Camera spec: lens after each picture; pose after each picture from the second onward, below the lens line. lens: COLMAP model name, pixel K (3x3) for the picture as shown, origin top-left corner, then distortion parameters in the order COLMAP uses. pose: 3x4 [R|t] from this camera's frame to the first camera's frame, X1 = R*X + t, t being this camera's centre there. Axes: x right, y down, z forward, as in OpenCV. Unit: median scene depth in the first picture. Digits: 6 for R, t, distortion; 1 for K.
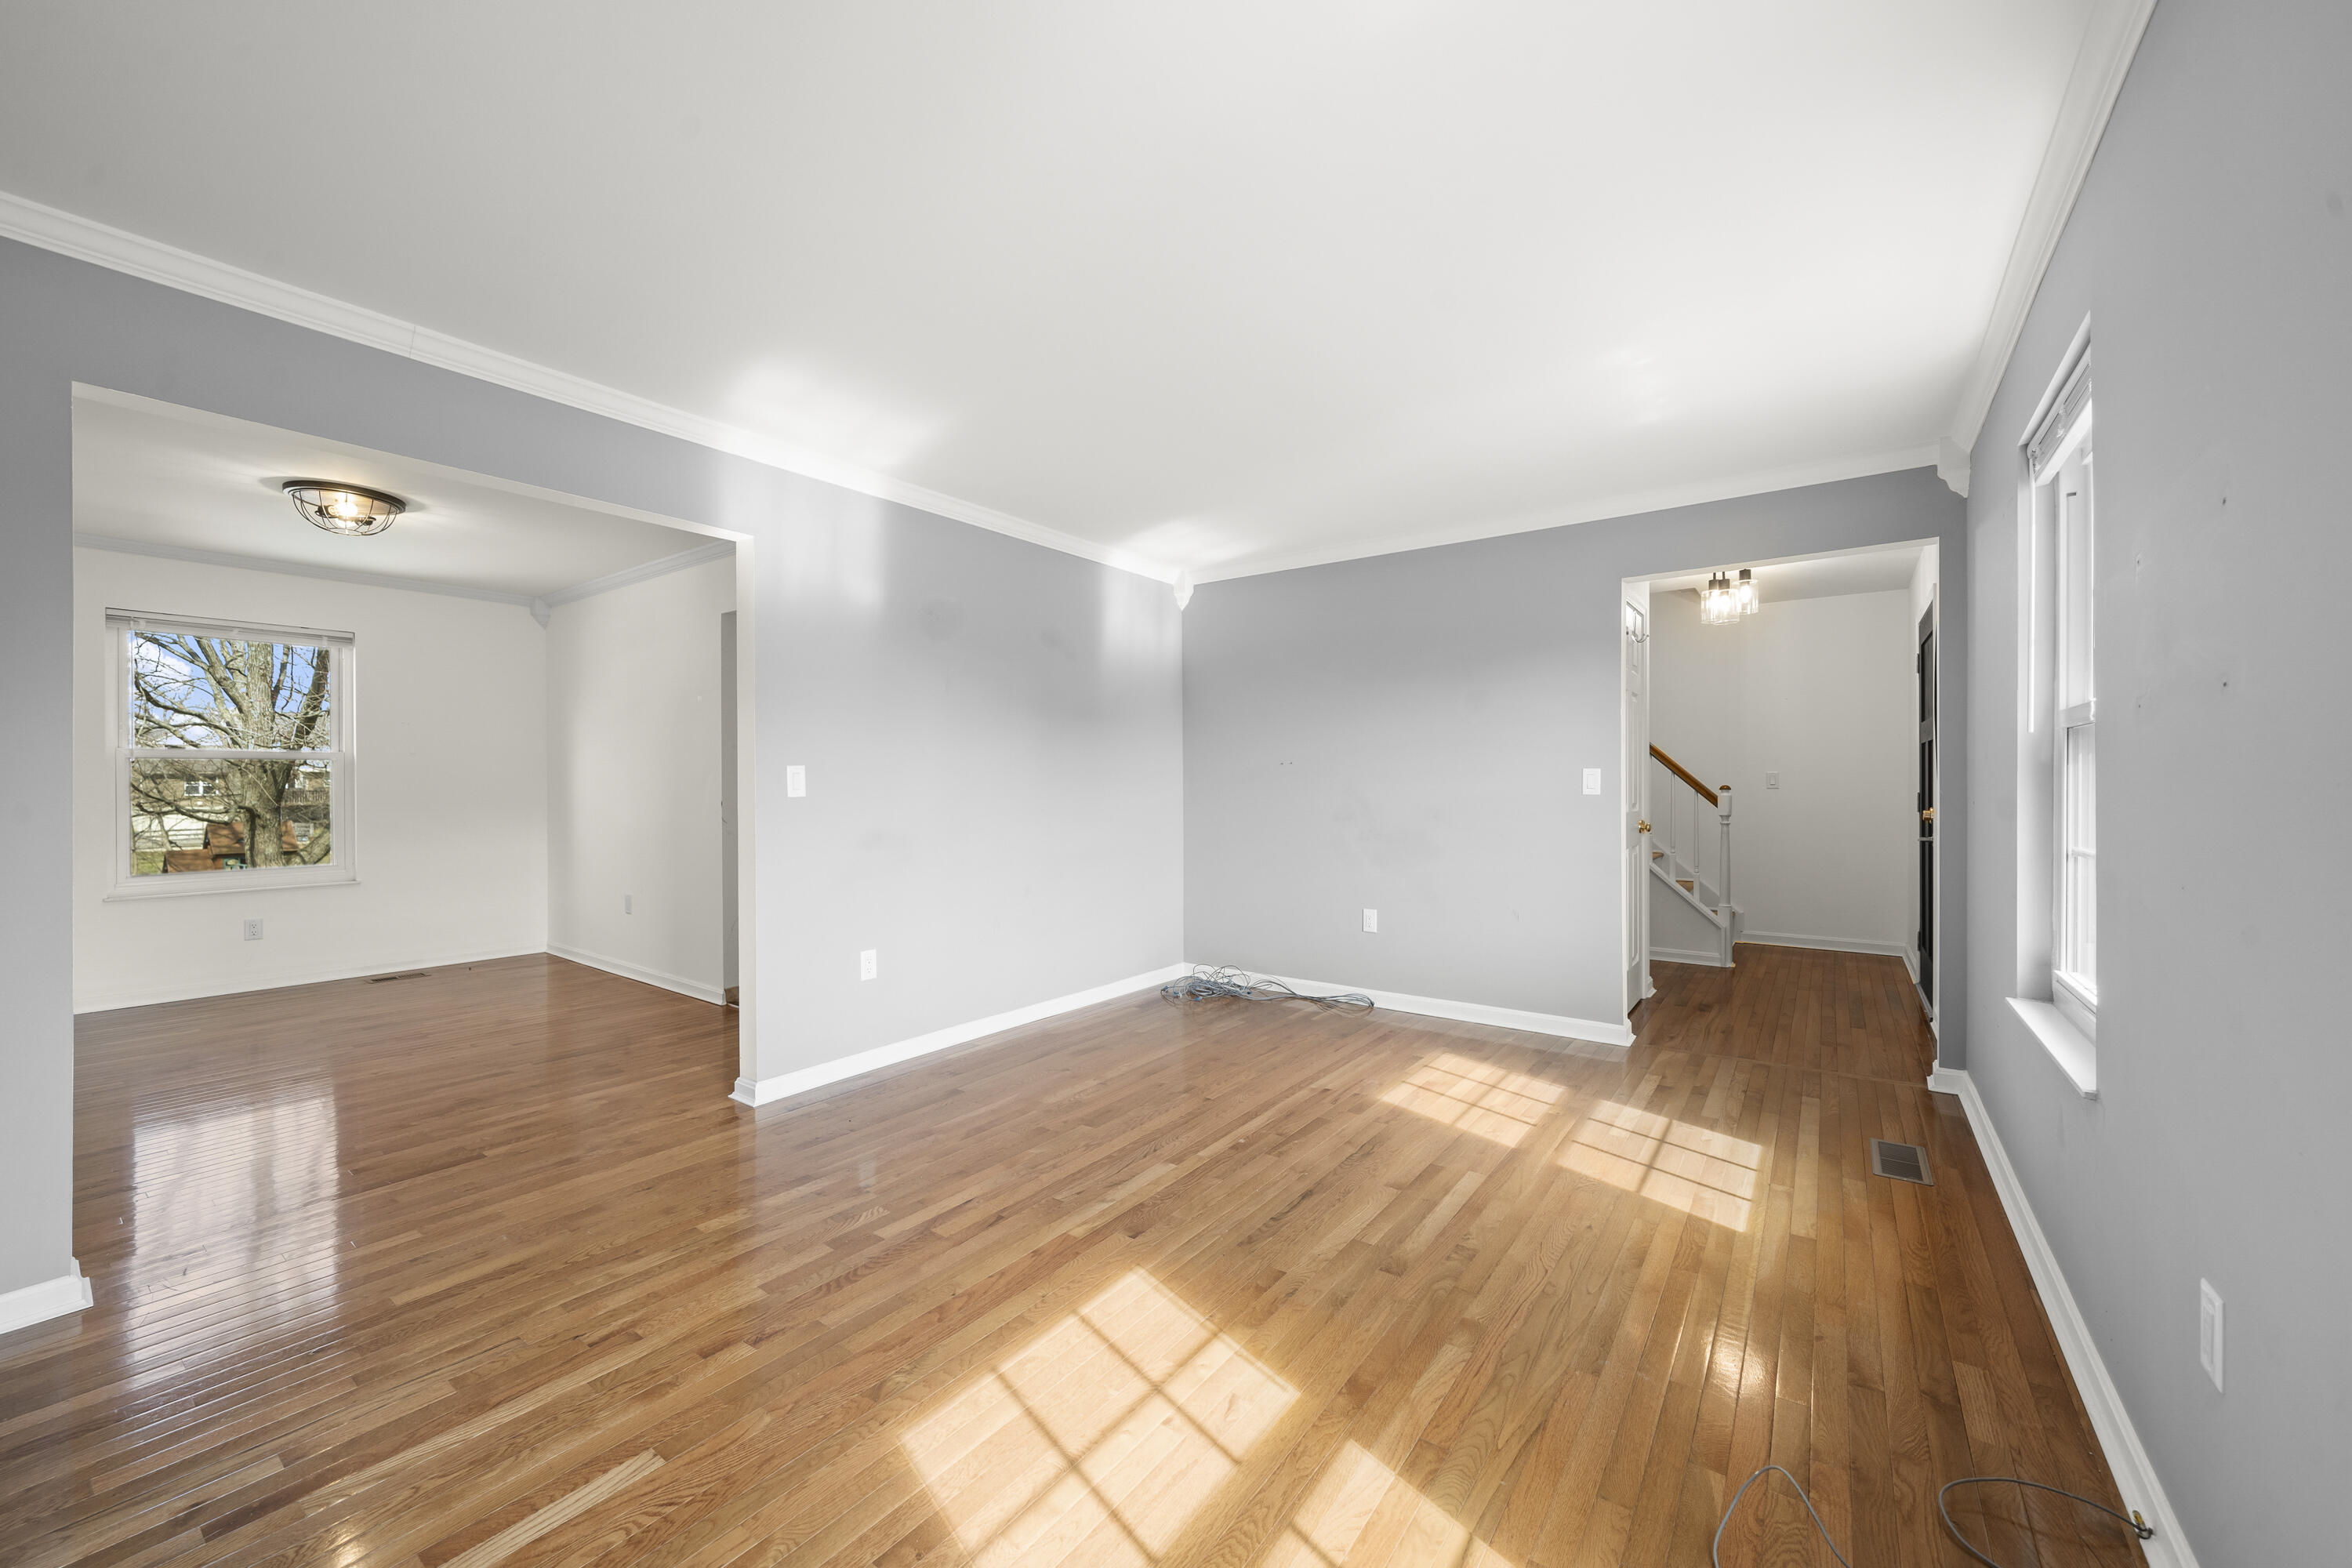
lens RADIAL K [[901.4, 0, 1176.5], [0, 901.4, 785.5], [0, 0, 1]] dist [-0.000854, 0.000012]
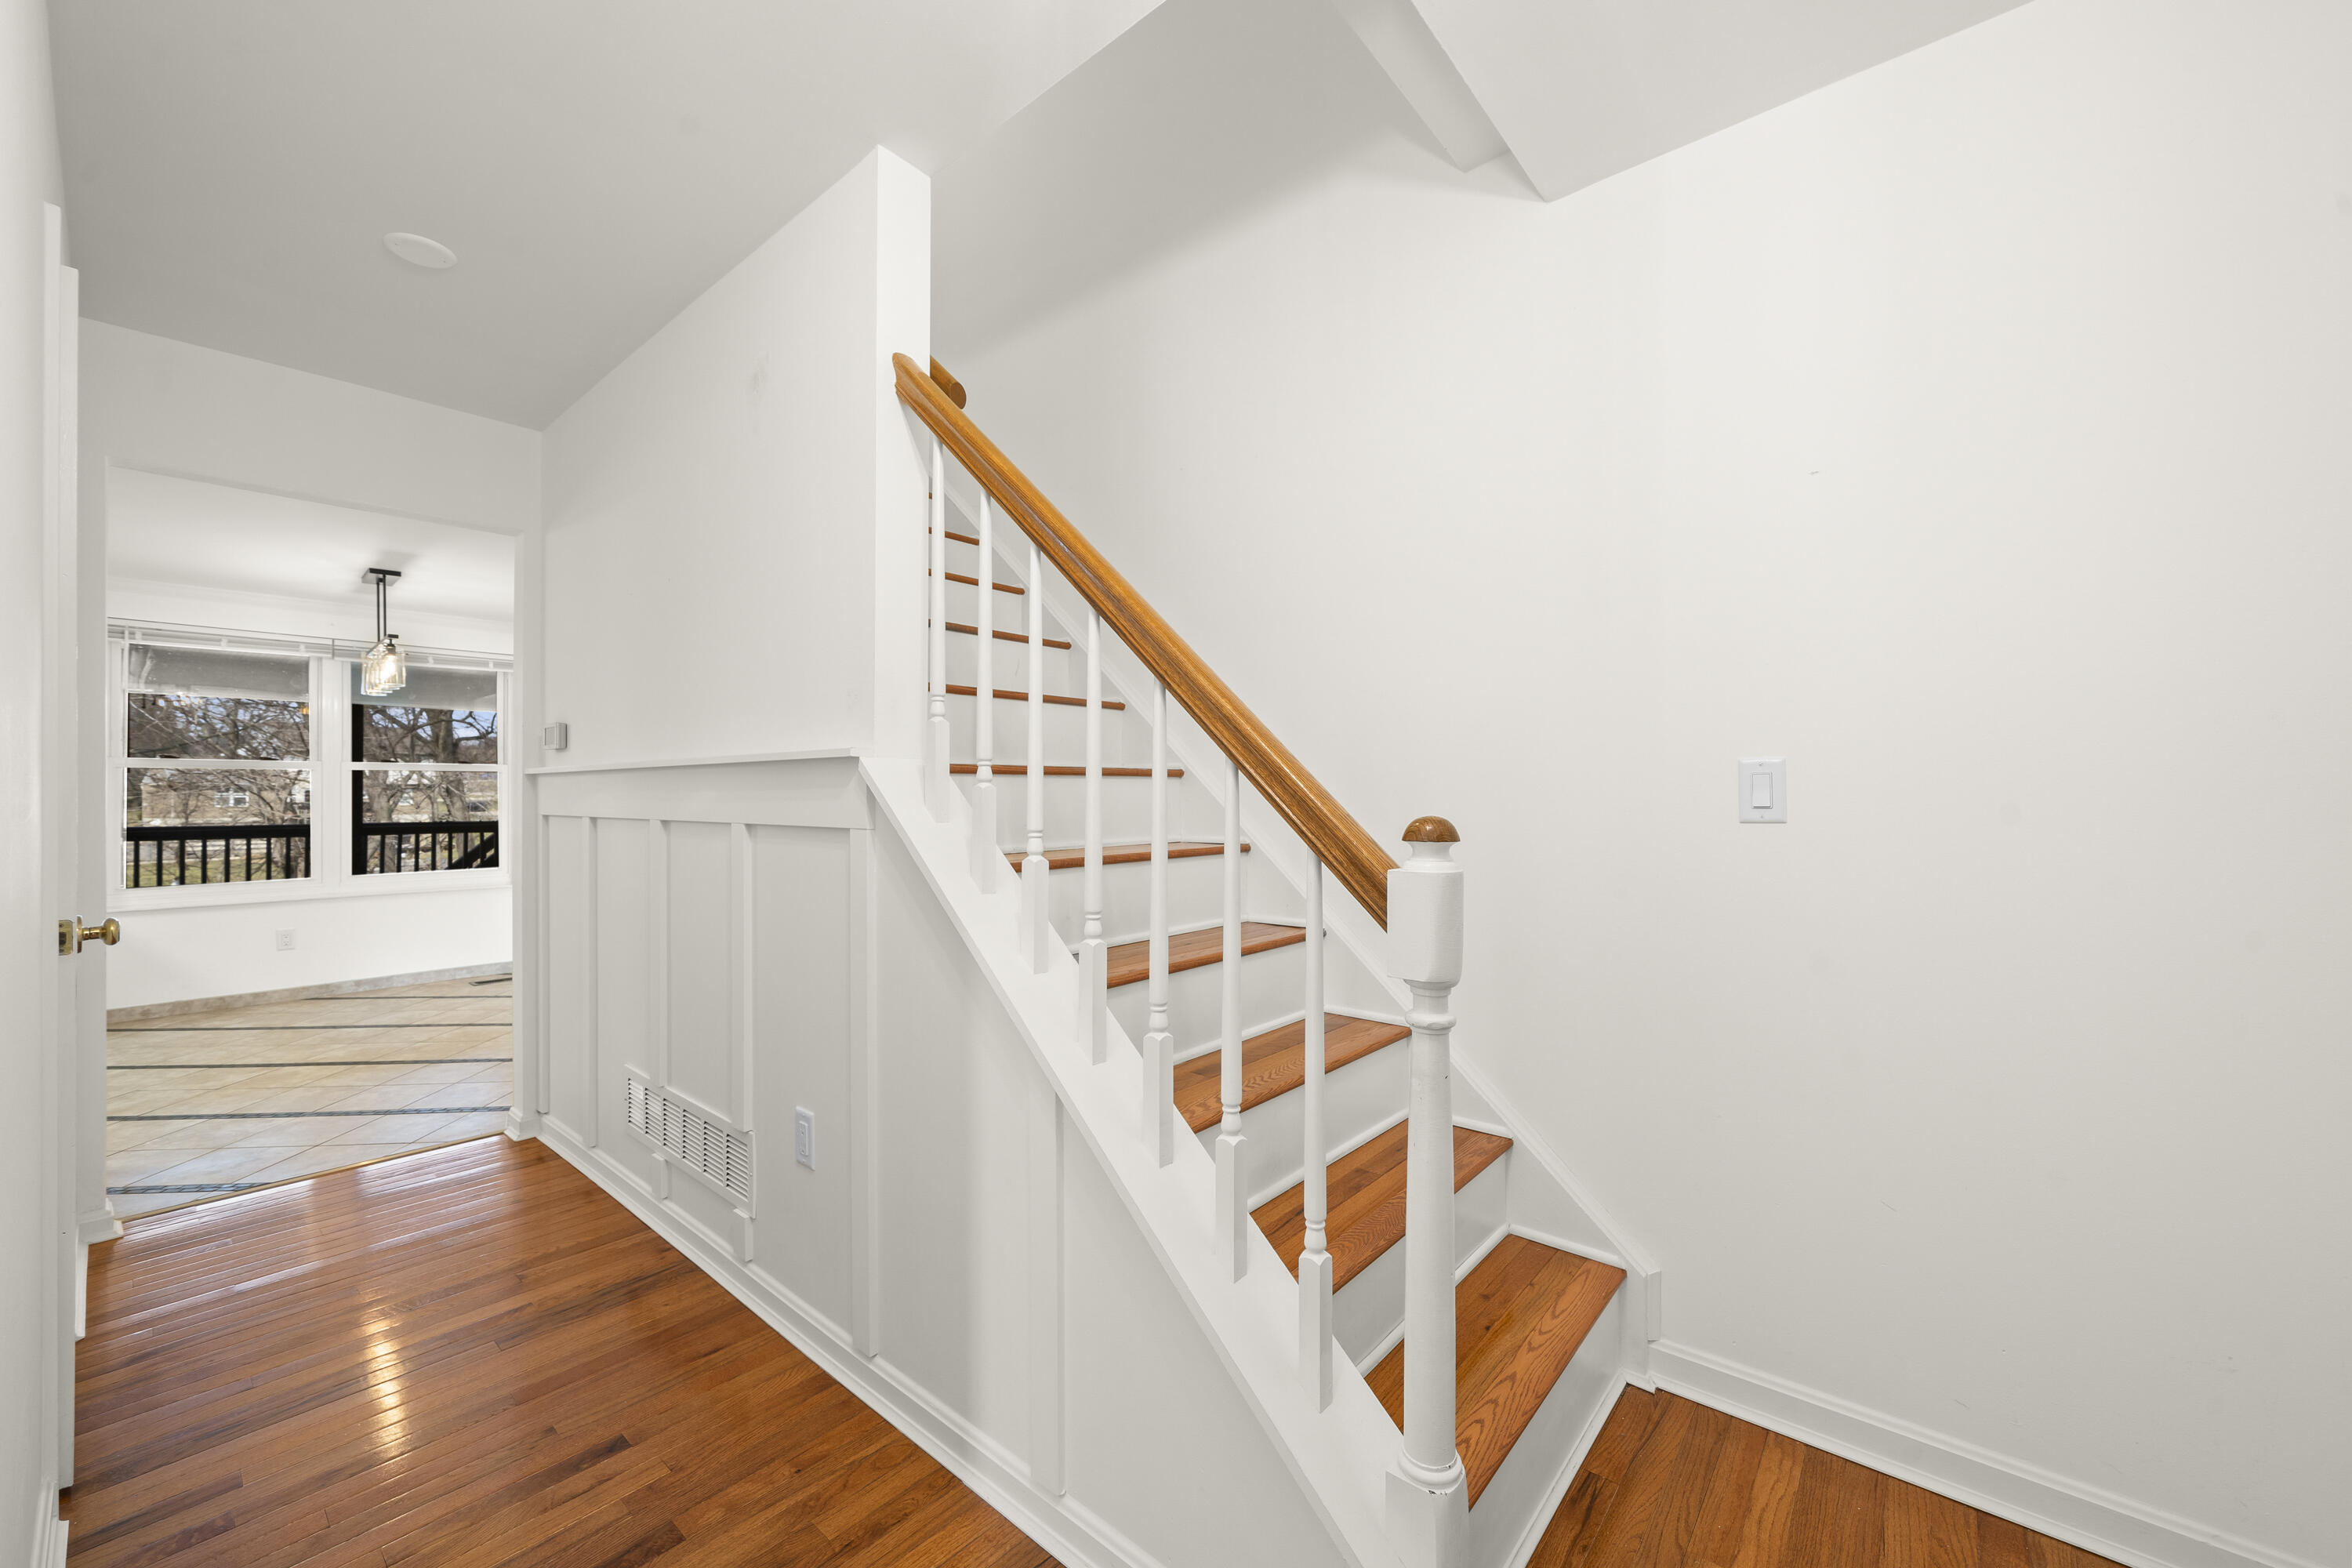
lens RADIAL K [[901.4, 0, 1175.1], [0, 901.4, 786.4], [0, 0, 1]] dist [-0.000854, 0.000012]
pose [[0.996774, -0.001607, -0.080243, 0.506442], [0.000702, 0.999936, -0.011308, -0.003890], [0.080256, 0.011215, 0.996711, 0.714379]]
